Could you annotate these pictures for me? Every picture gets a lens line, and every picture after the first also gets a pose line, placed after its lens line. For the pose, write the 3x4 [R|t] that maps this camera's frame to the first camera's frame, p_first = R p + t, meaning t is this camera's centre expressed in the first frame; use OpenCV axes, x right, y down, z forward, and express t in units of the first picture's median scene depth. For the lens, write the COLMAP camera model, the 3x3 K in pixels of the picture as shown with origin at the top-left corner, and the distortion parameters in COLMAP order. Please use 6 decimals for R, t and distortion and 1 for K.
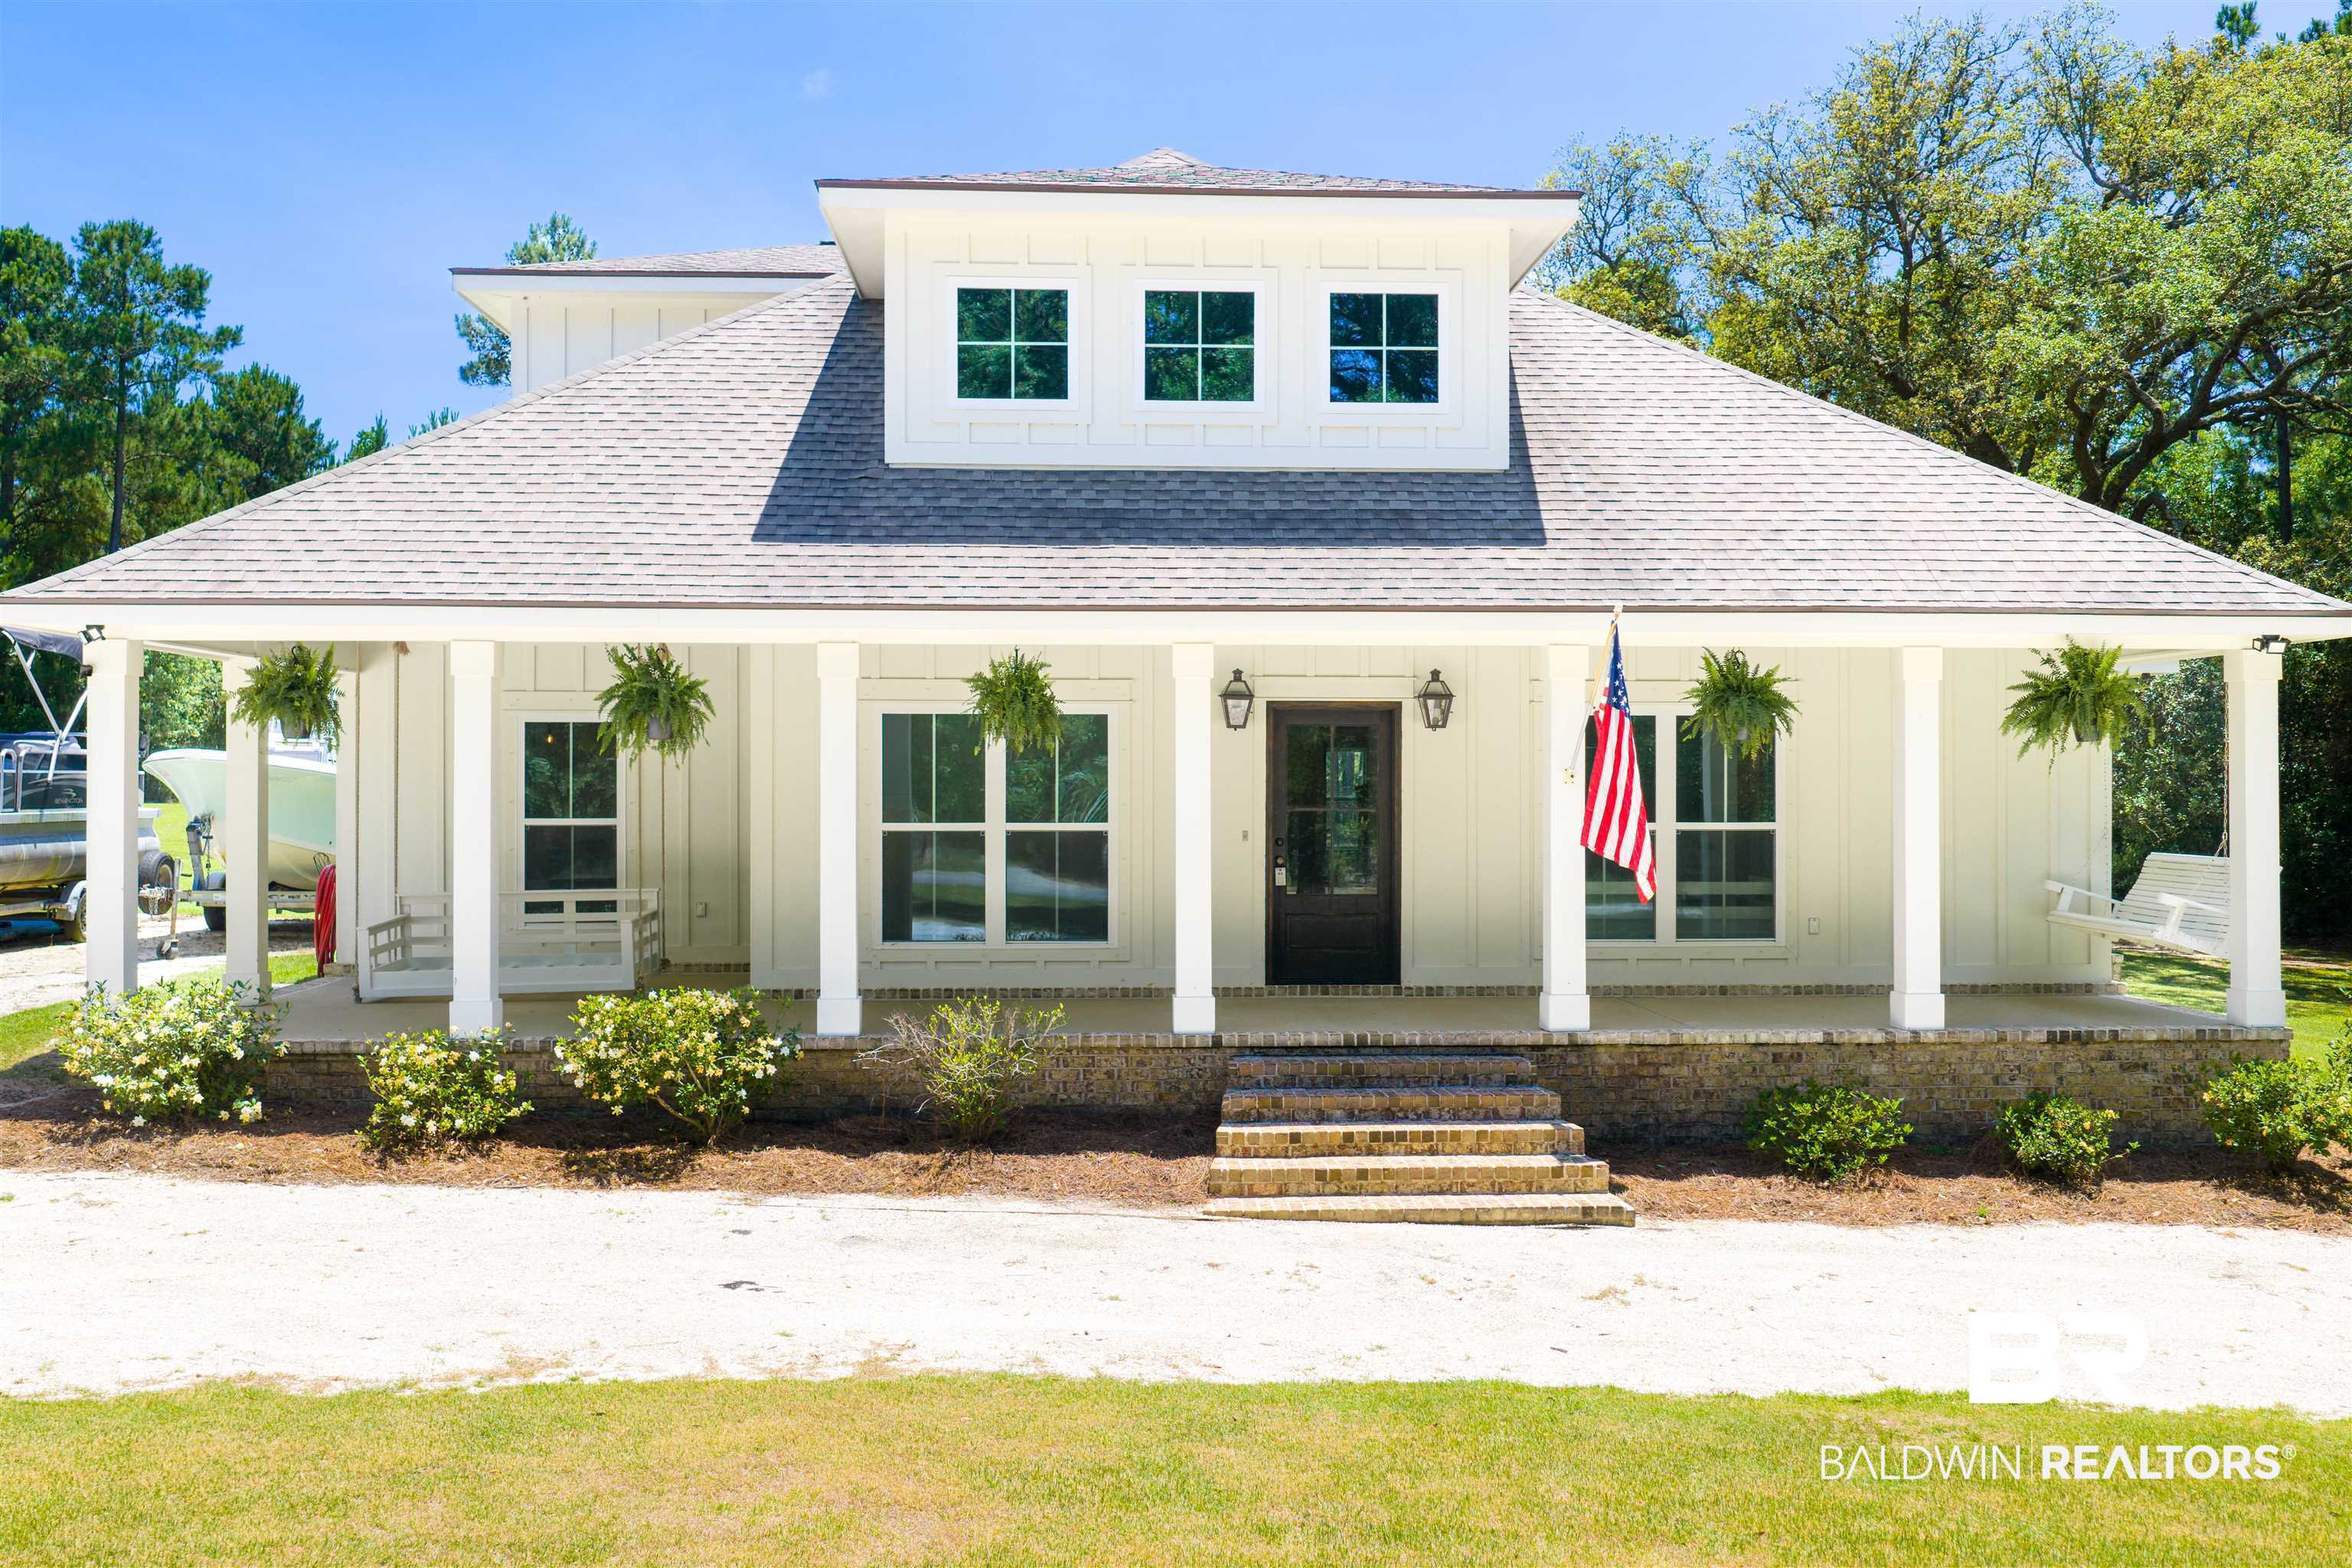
lens RADIAL K [[2454.4, 0, 1176.0], [0, 2454.4, 784.0], [0, 0, 1]] dist [-0.097156, -0.011010]
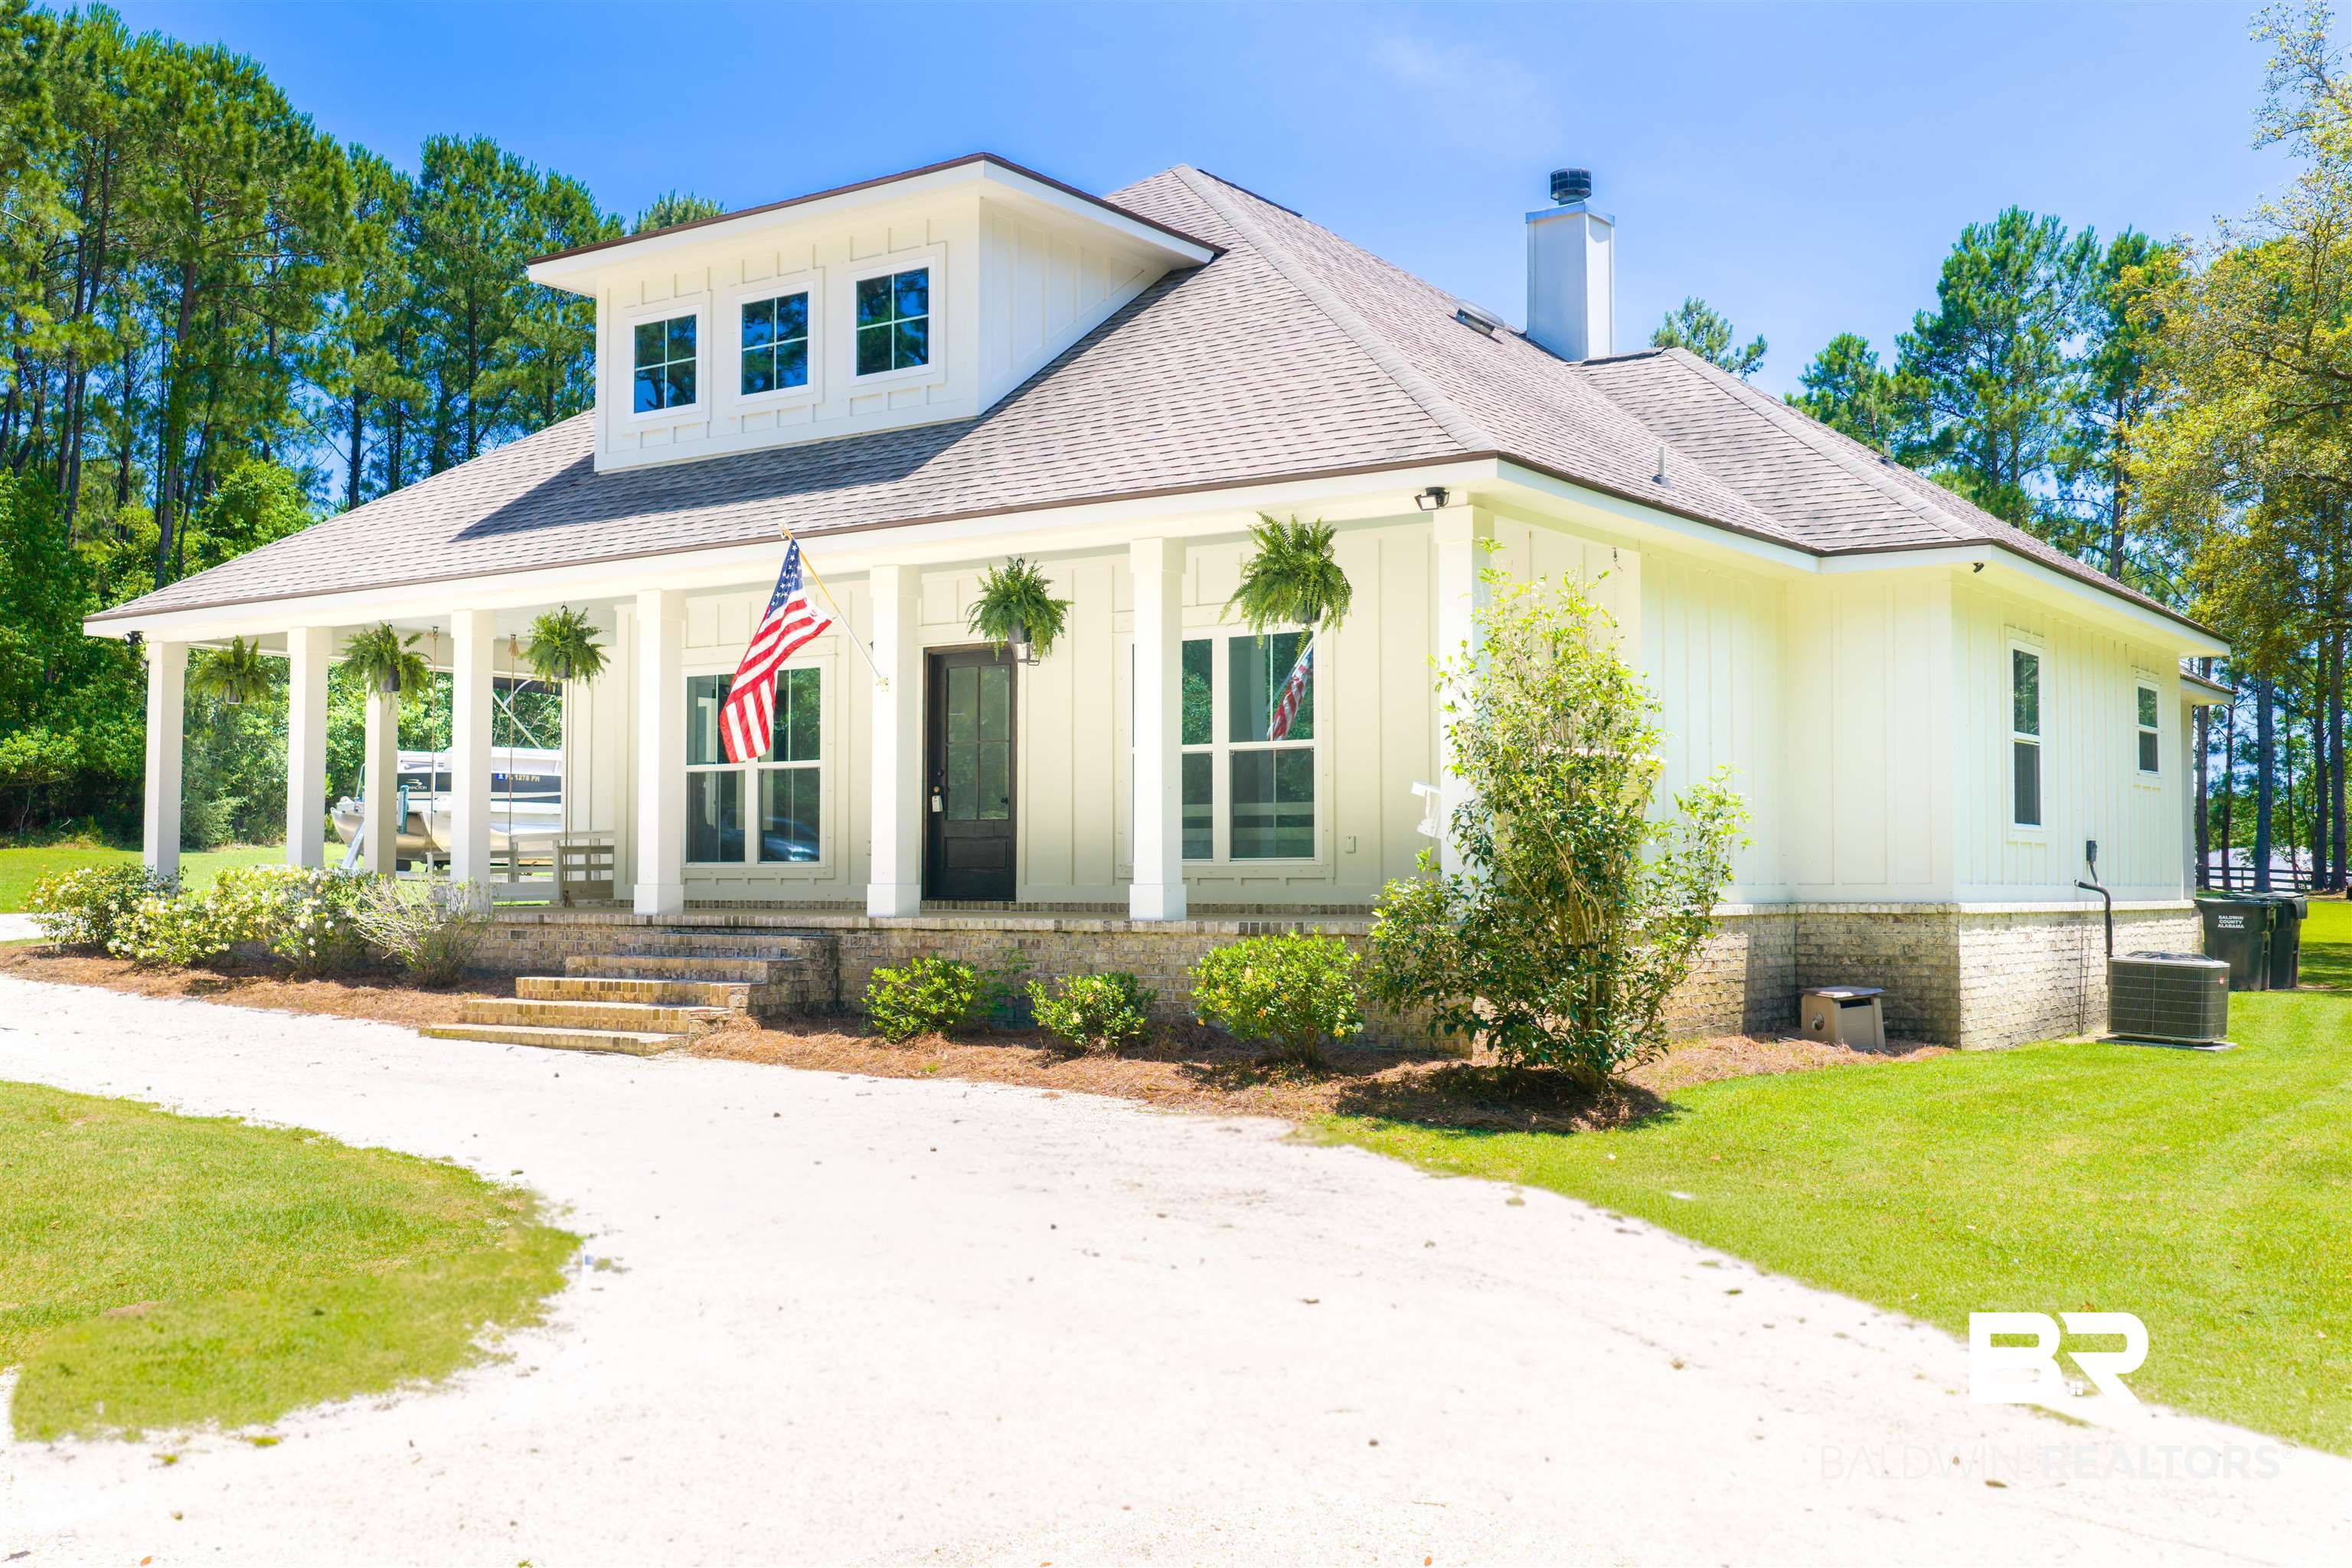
lens RADIAL K [[2454.4, 0, 1176.0], [0, 2454.4, 784.0], [0, 0, 1]] dist [-0.097156, -0.011010]
pose [[0.791228, -0.027266, -0.610914, 0.825787], [-0.000202, 0.998994, -0.044848, 0.080207], [0.611522, 0.035609, 0.790426, 0.188684]]
